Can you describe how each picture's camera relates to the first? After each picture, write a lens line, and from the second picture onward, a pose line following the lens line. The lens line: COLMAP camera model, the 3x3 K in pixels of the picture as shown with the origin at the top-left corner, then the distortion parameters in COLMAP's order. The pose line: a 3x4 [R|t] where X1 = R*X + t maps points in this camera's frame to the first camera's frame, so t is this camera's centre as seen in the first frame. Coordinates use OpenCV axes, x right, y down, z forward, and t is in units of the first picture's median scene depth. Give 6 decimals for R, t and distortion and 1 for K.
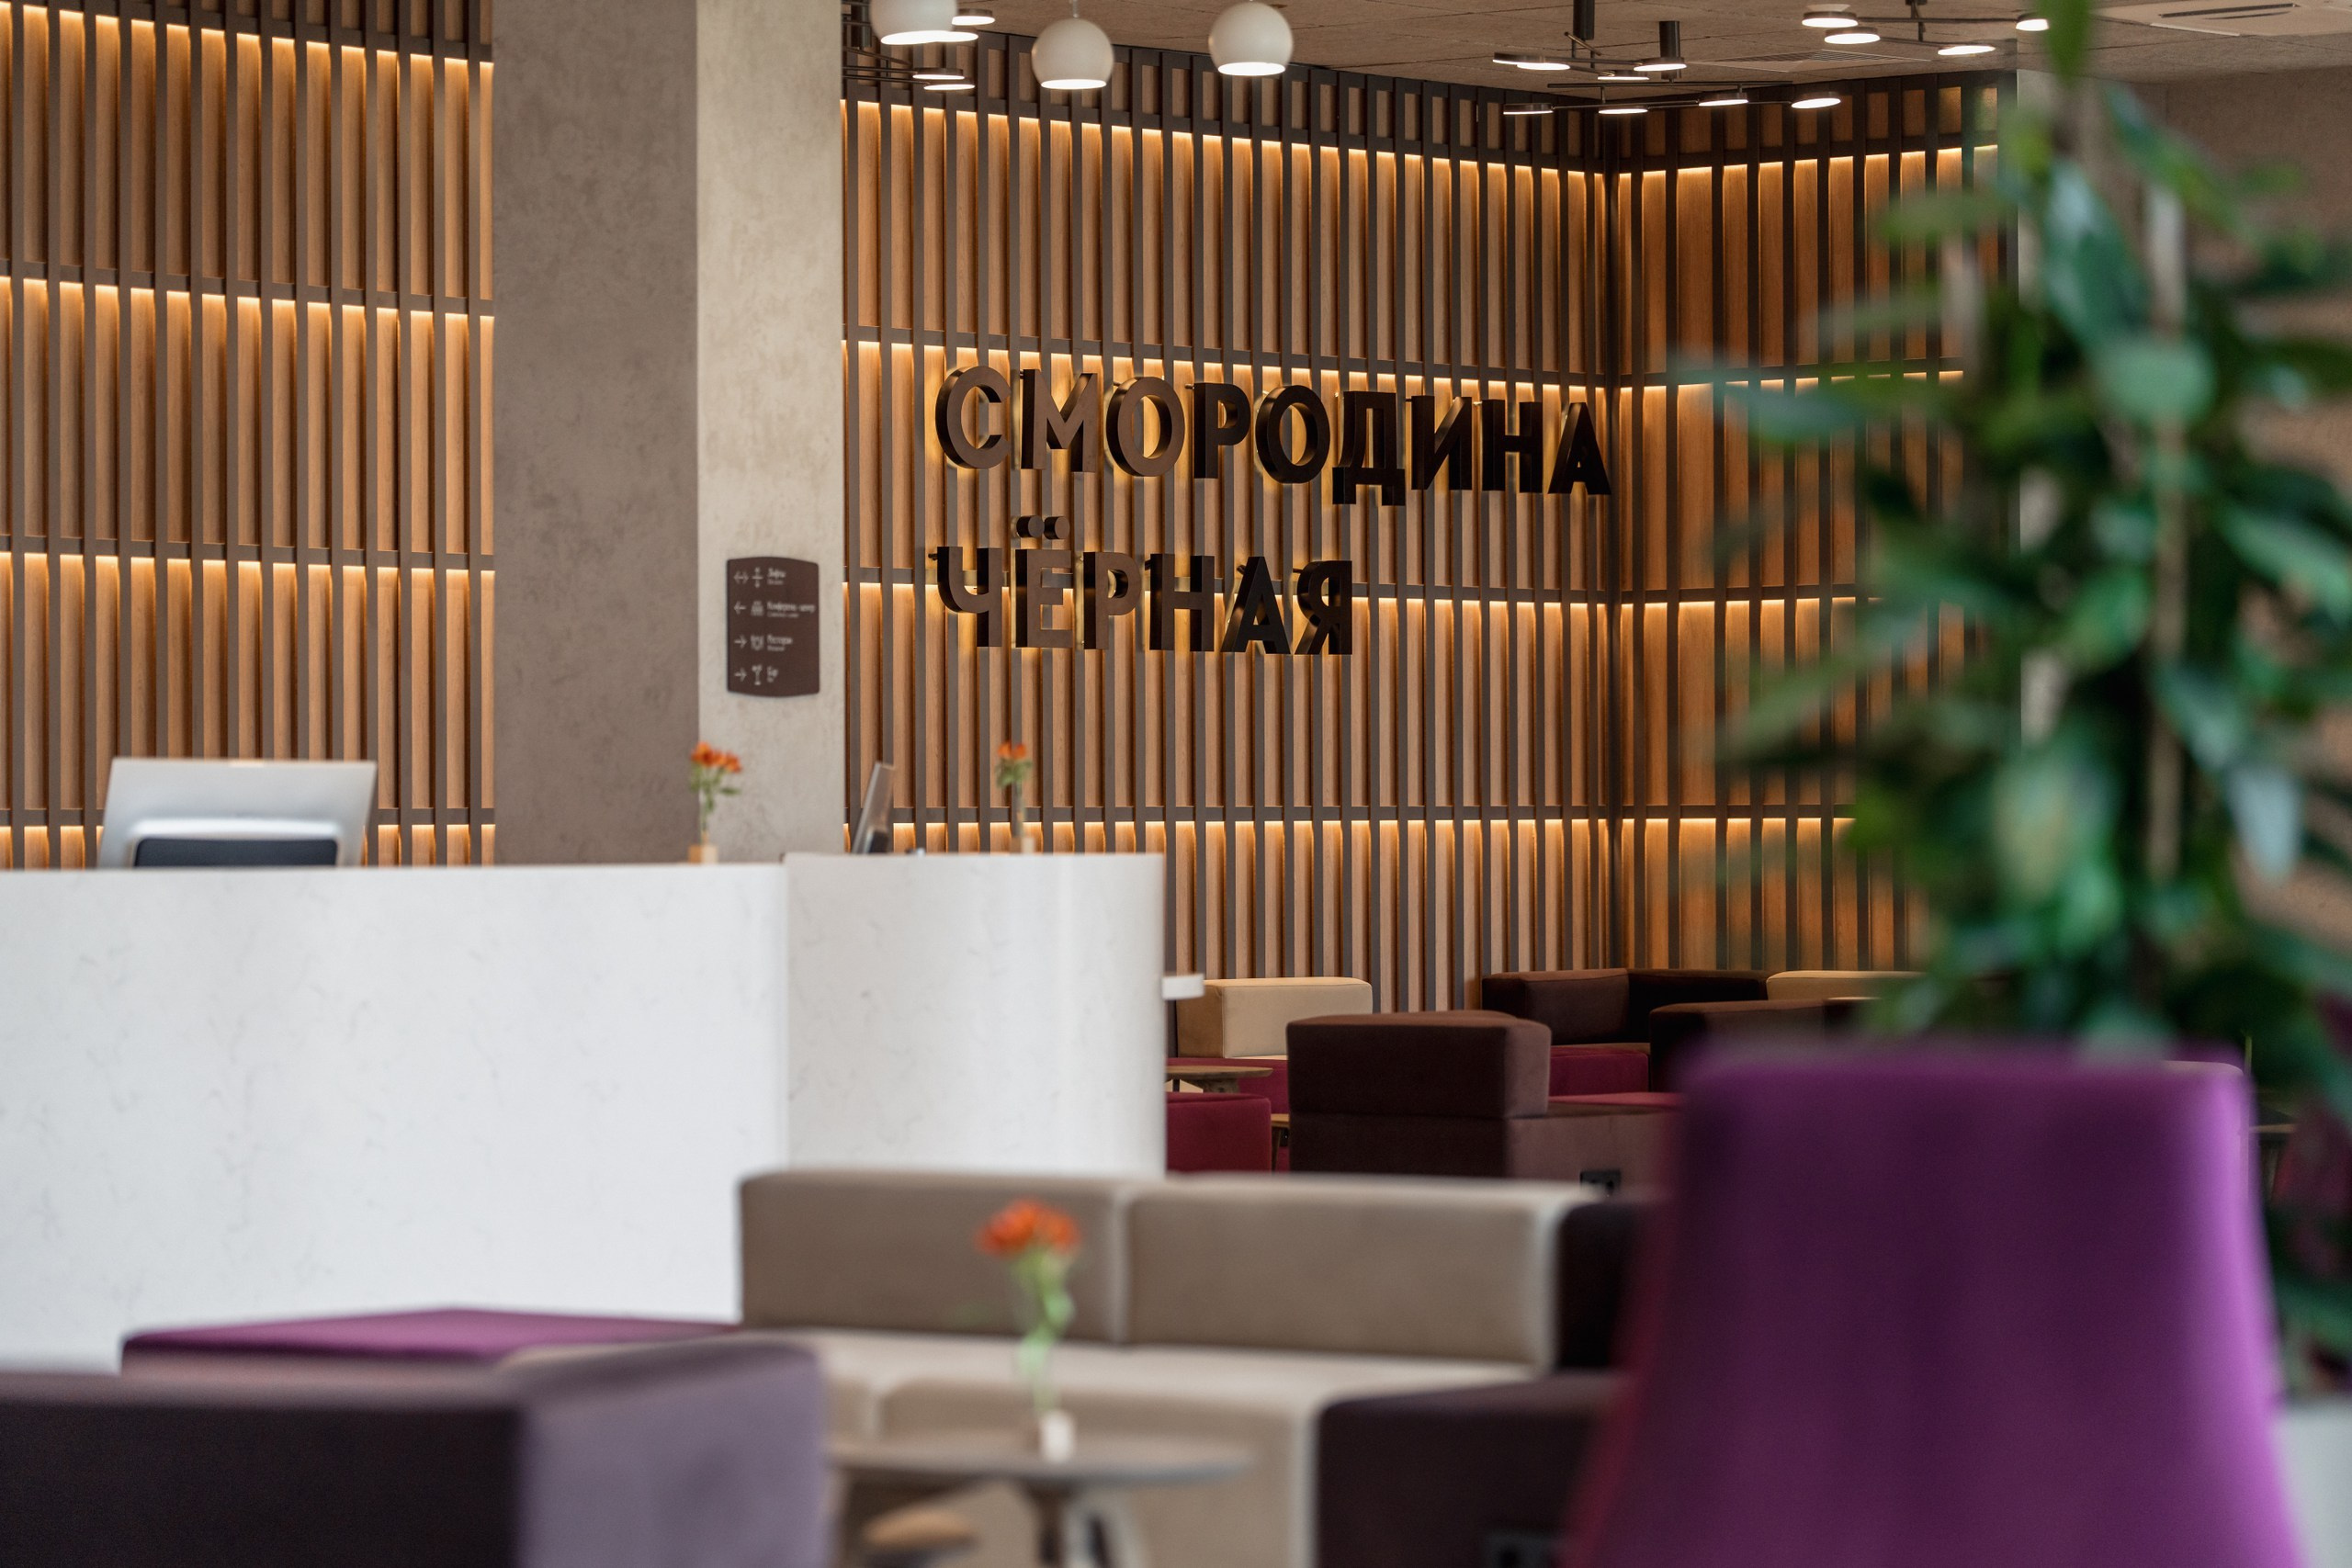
lens RADIAL K [[7643.9, 0, 1090.9], [0, 7643.9, 824.6], [0, 0, 1]] dist [-0.039565, 0.000000]
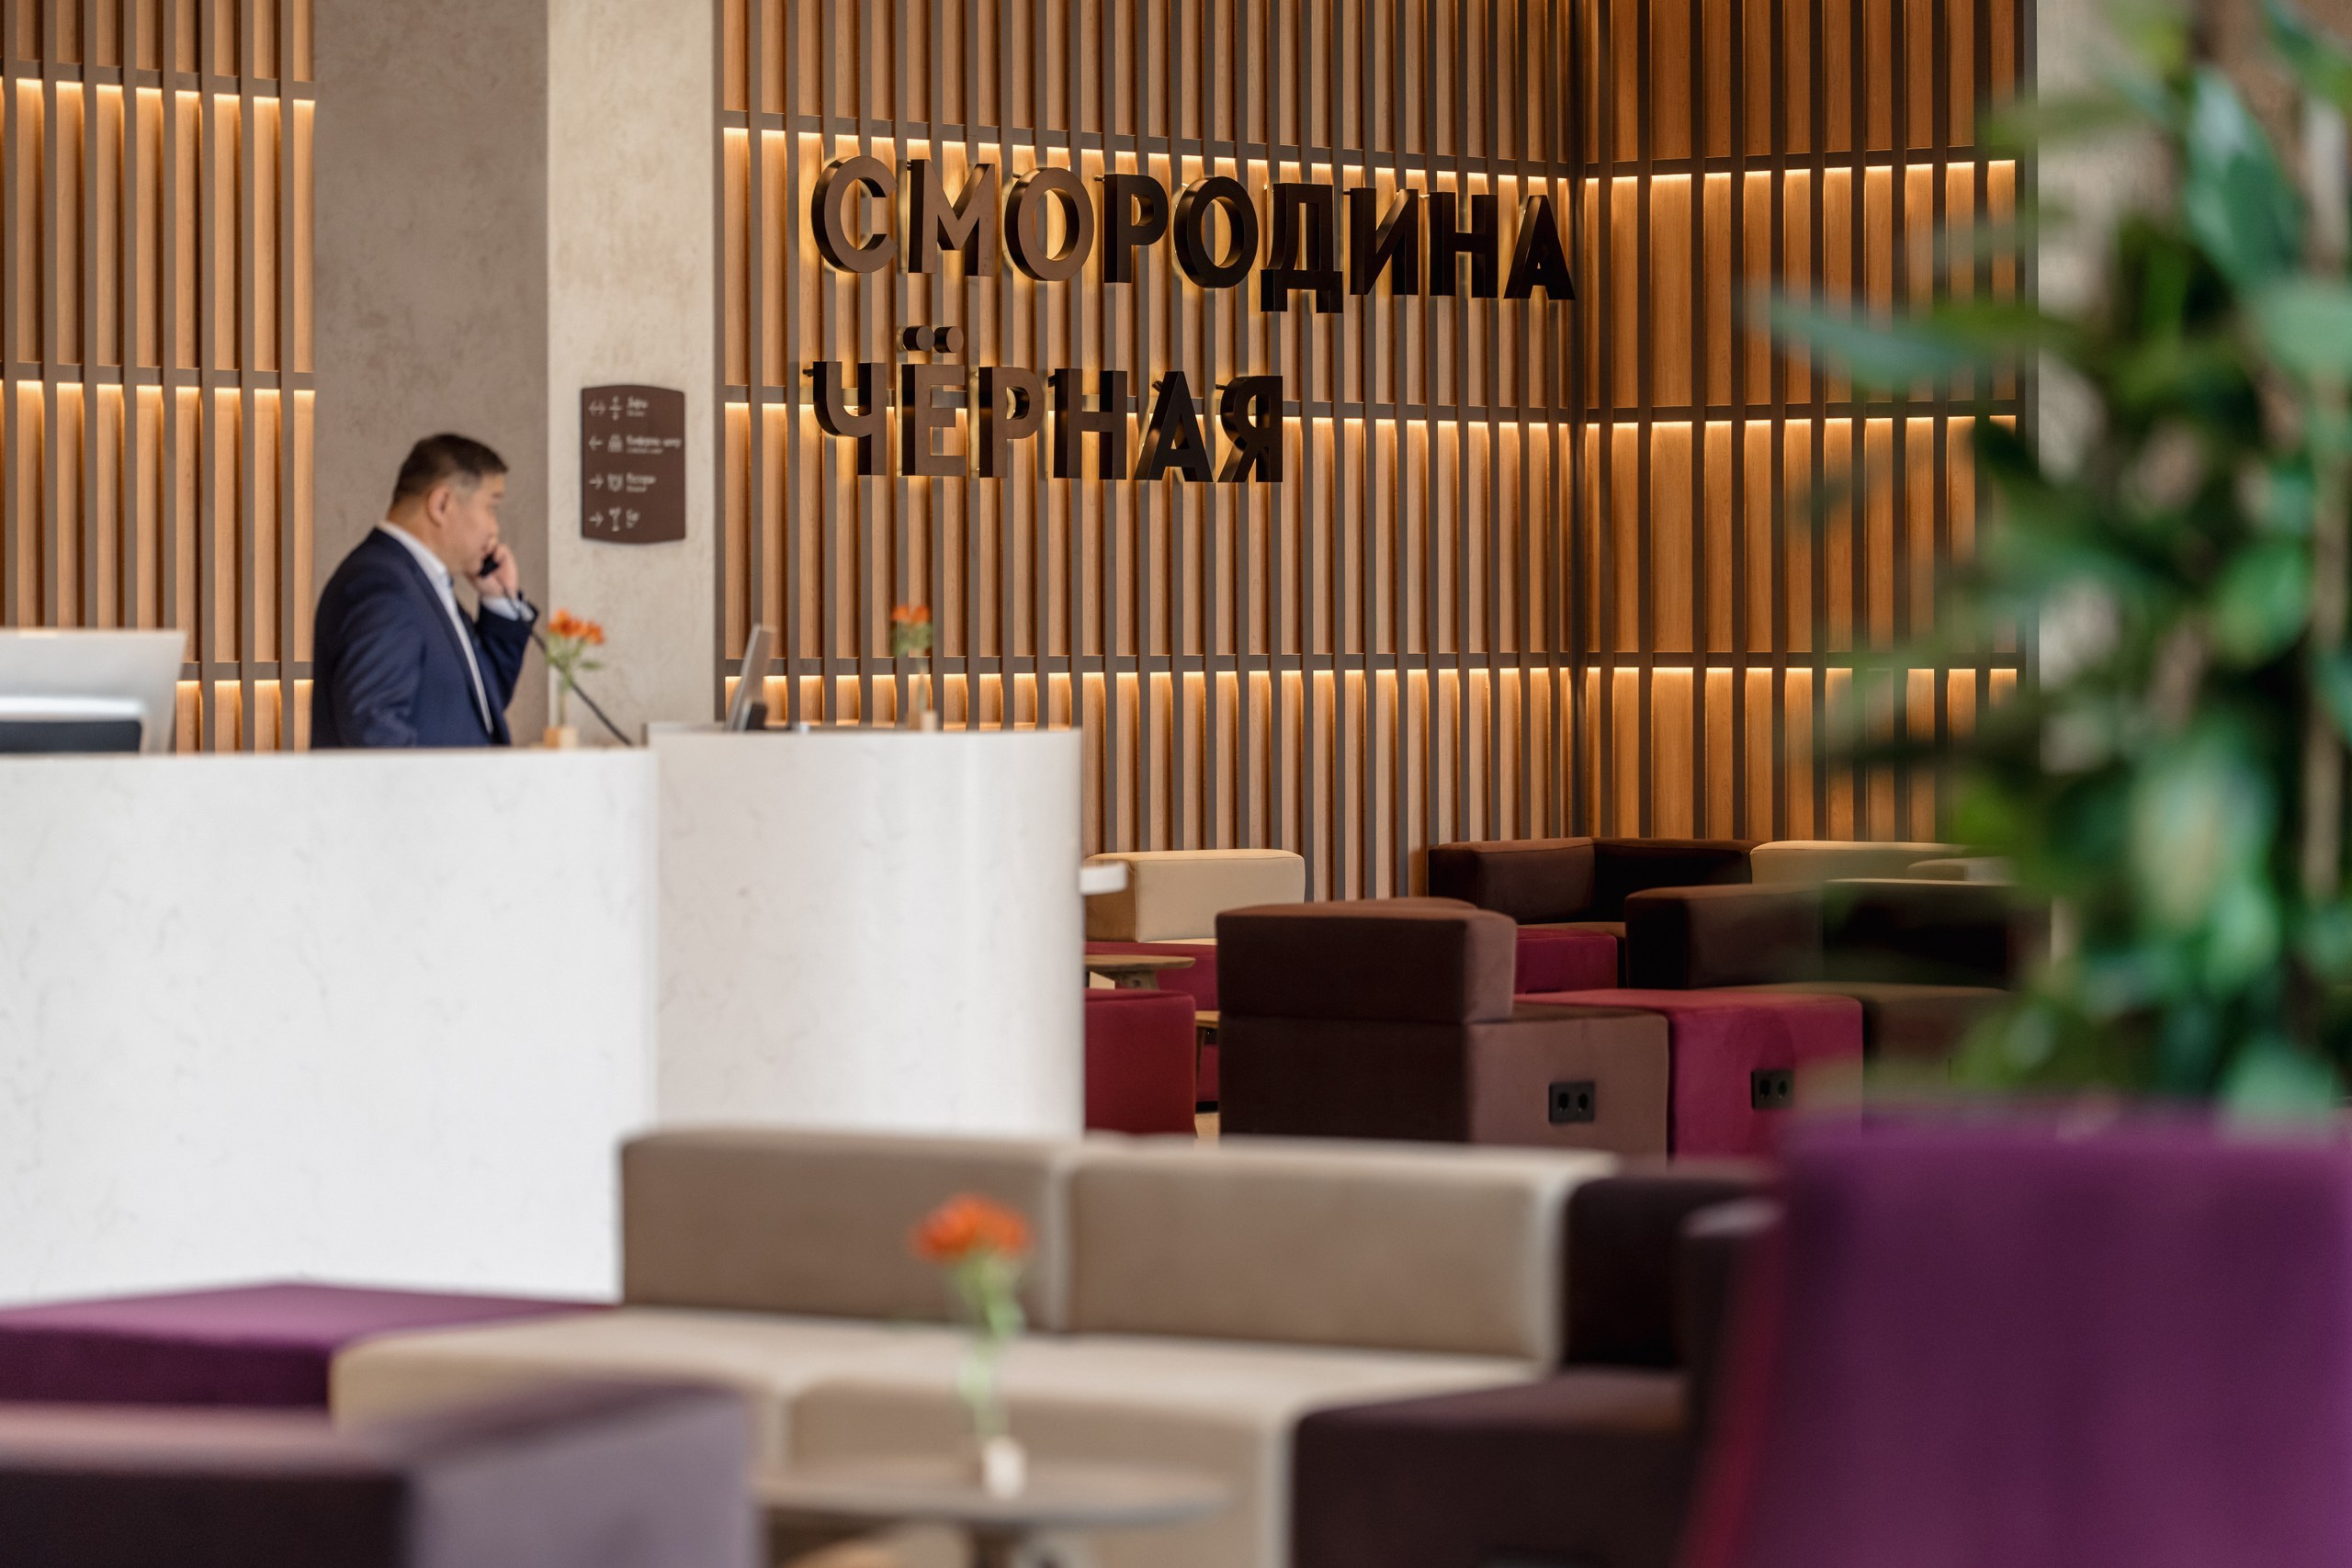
lens RADIAL K [[8636.4, 0, 1239.9], [0, 8636.4, 637.0], [0, 0, 1]] dist [0.006557, 0.000000]
pose [[0.999448, 0.002018, 0.033164, -0.003893], [-0.002063, 0.999997, 0.001327, -0.006056], [-0.033161, -0.001395, 0.999449, 0.005674]]
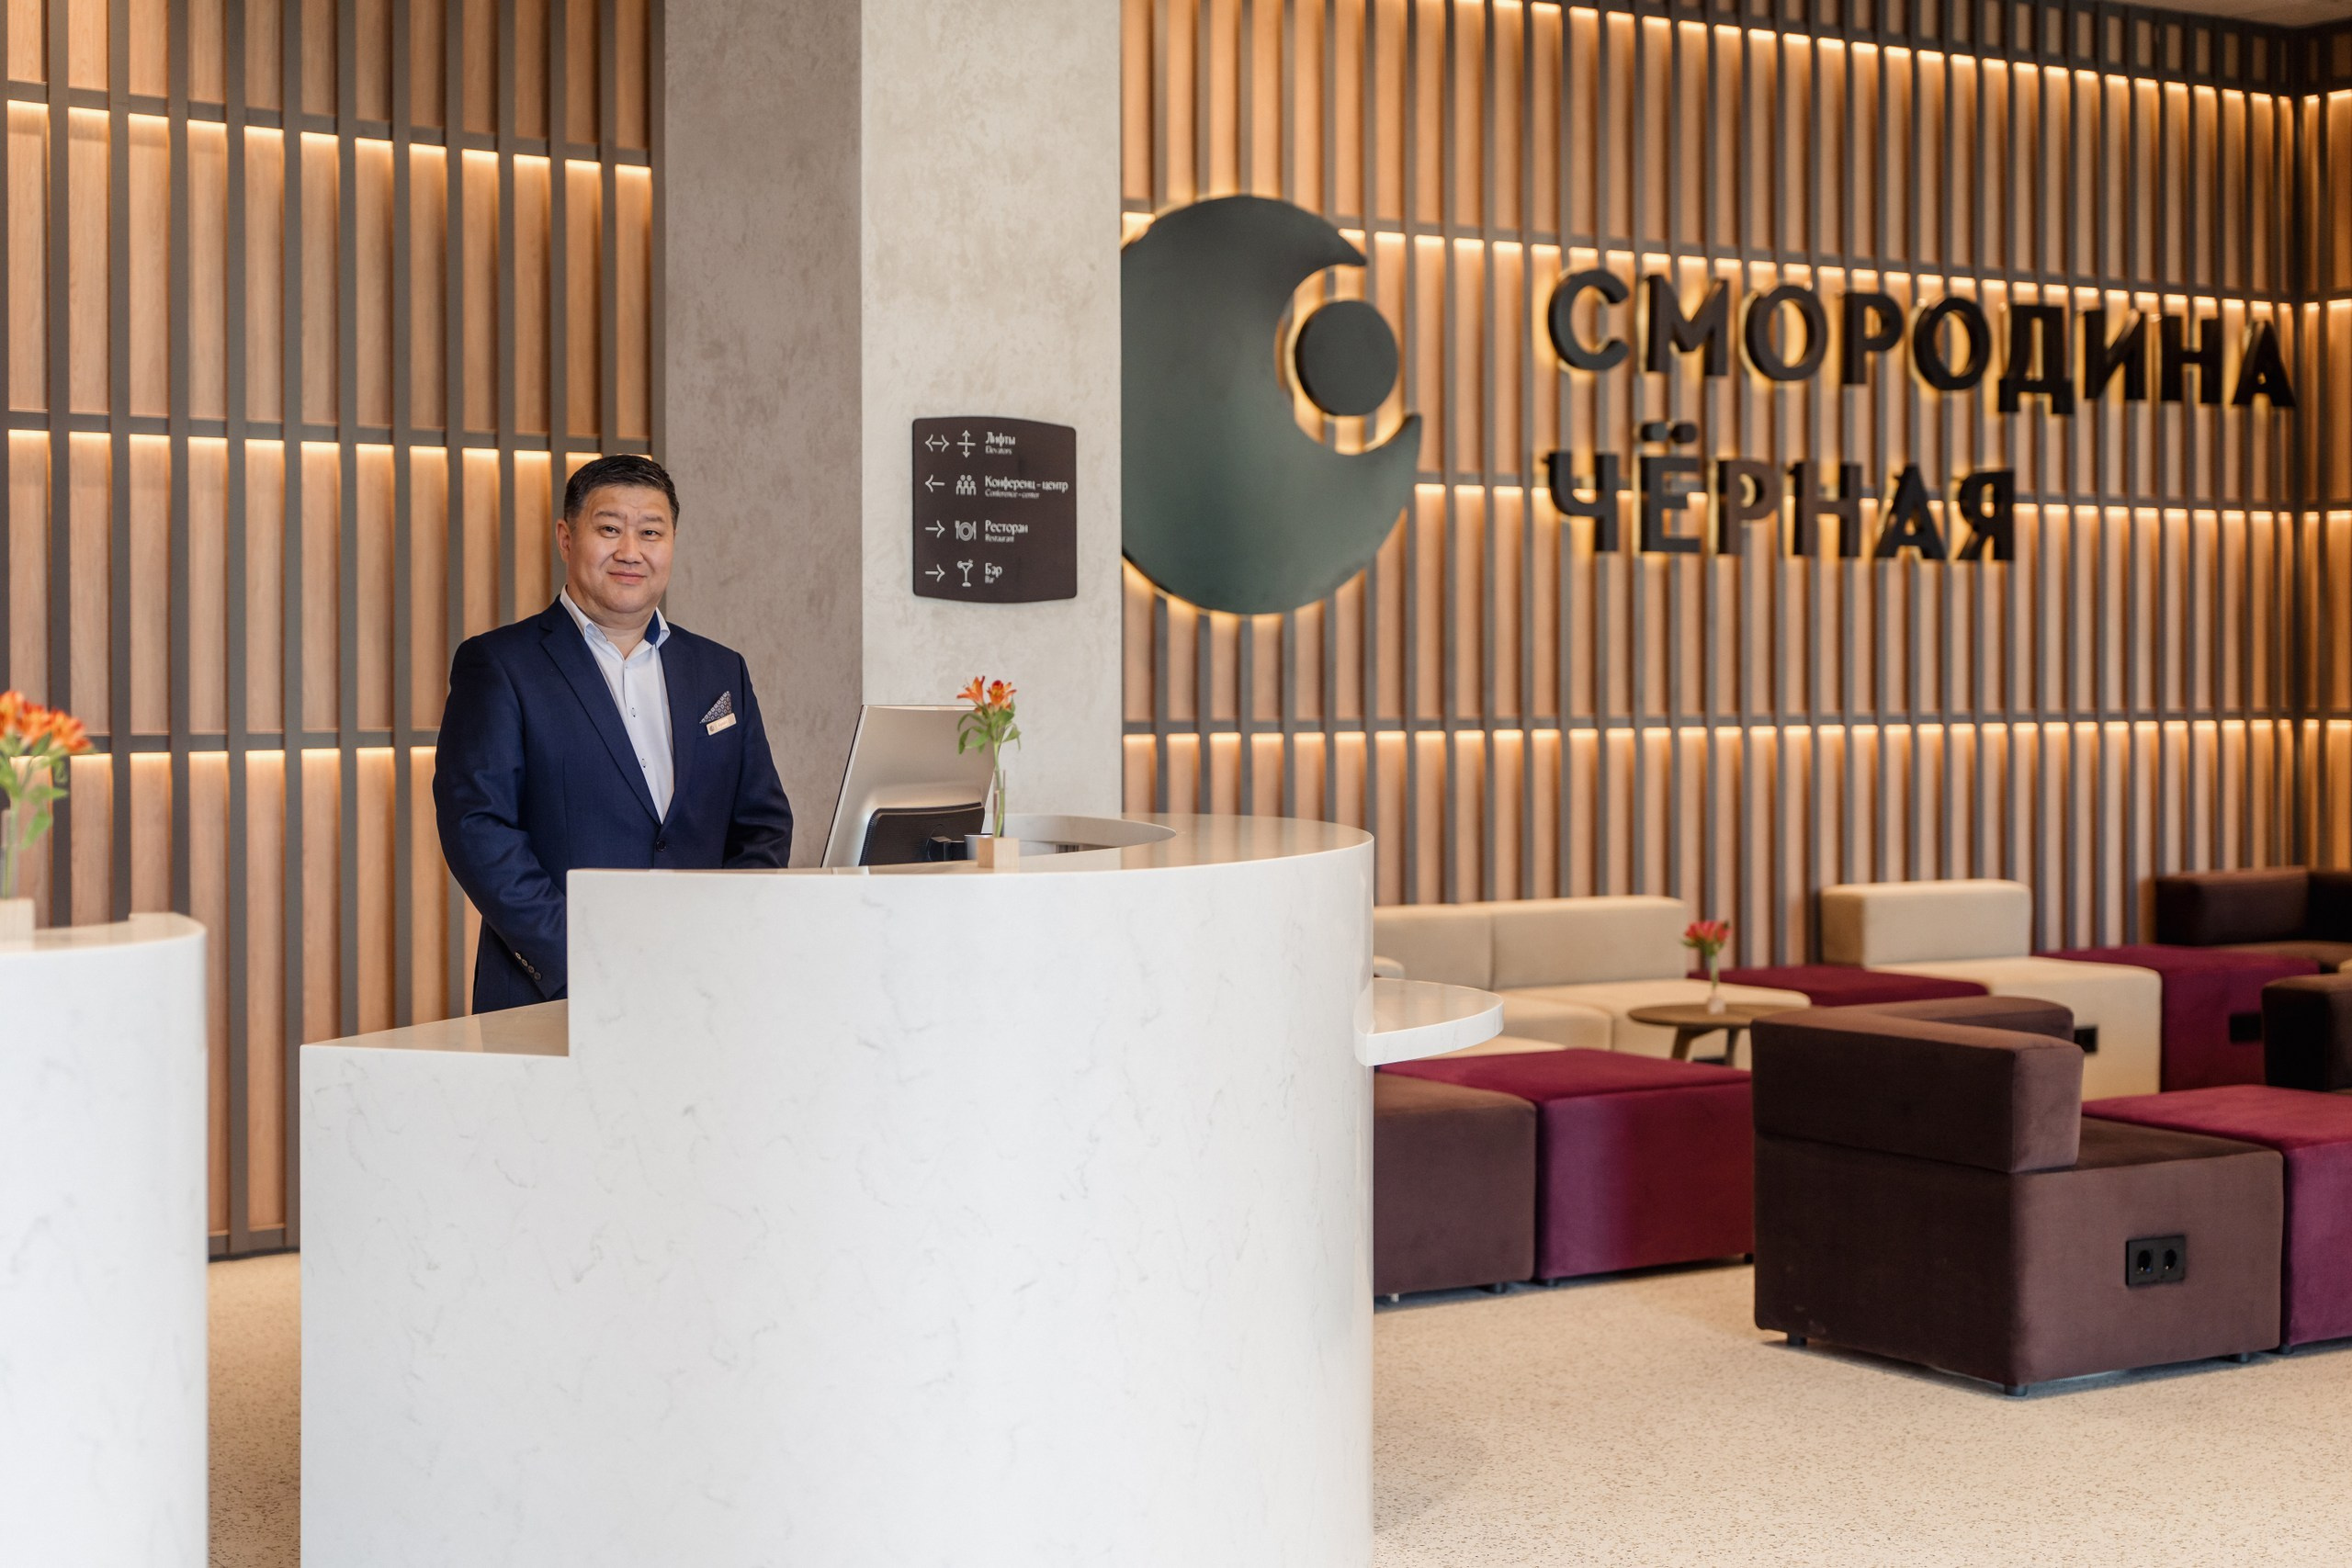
lens RADIAL K [[3676.0, 0, 1166.5], [0, 3676.0, 692.2], [0, 0, 1]] dist [-0.009277, 0.000000]
pose [[0.964717, 0.005548, -0.263231, 0.056795], [-0.003735, 0.999966, 0.007388, -0.008572], [0.263263, -0.006144, 0.964704, 0.527614]]
